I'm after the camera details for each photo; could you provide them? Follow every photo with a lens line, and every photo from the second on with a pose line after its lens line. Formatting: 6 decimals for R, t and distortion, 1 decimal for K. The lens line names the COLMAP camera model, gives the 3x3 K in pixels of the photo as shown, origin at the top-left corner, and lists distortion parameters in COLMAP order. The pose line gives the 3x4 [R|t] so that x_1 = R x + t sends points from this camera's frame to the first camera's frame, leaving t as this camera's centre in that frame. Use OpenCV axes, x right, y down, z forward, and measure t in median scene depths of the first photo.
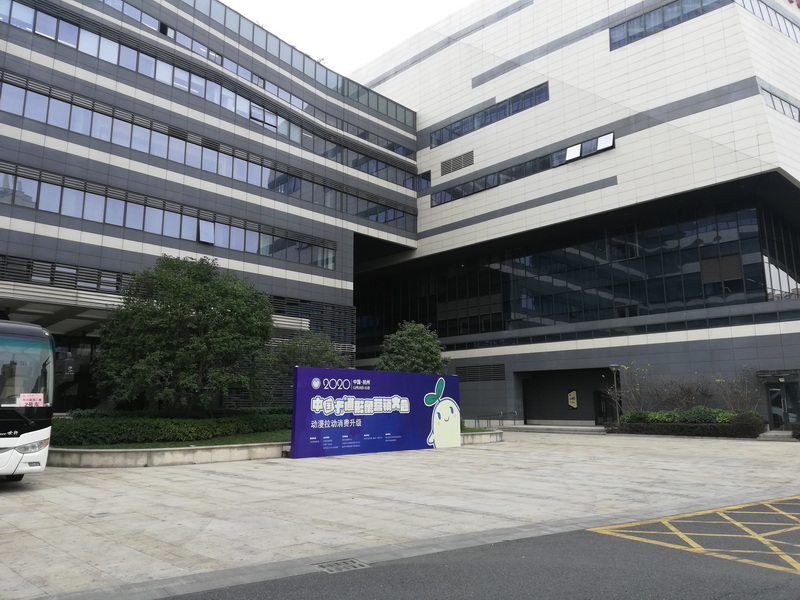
lens RADIAL K [[611.9, 0, 436.0], [0, 611.9, 301.5], [0, 0, 1]] dist [0.005528, 0.000444]
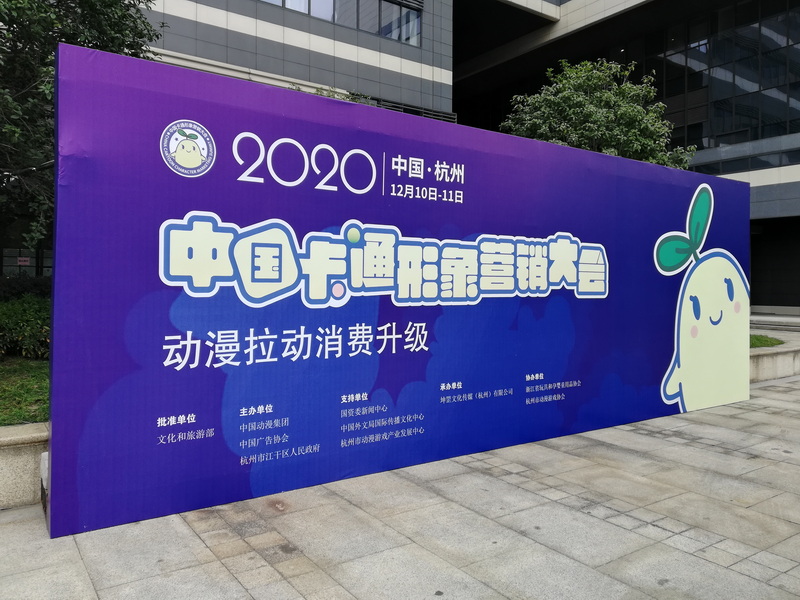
lens RADIAL K [[611.9, 0, 436.0], [0, 611.9, 301.5], [0, 0, 1]] dist [0.005528, 0.000444]
pose [[0.982945, 0.023240, -0.182427, -0.073903], [0.014472, 0.979131, 0.202712, 0.133082], [0.183331, -0.201895, 0.962096, 0.757352]]
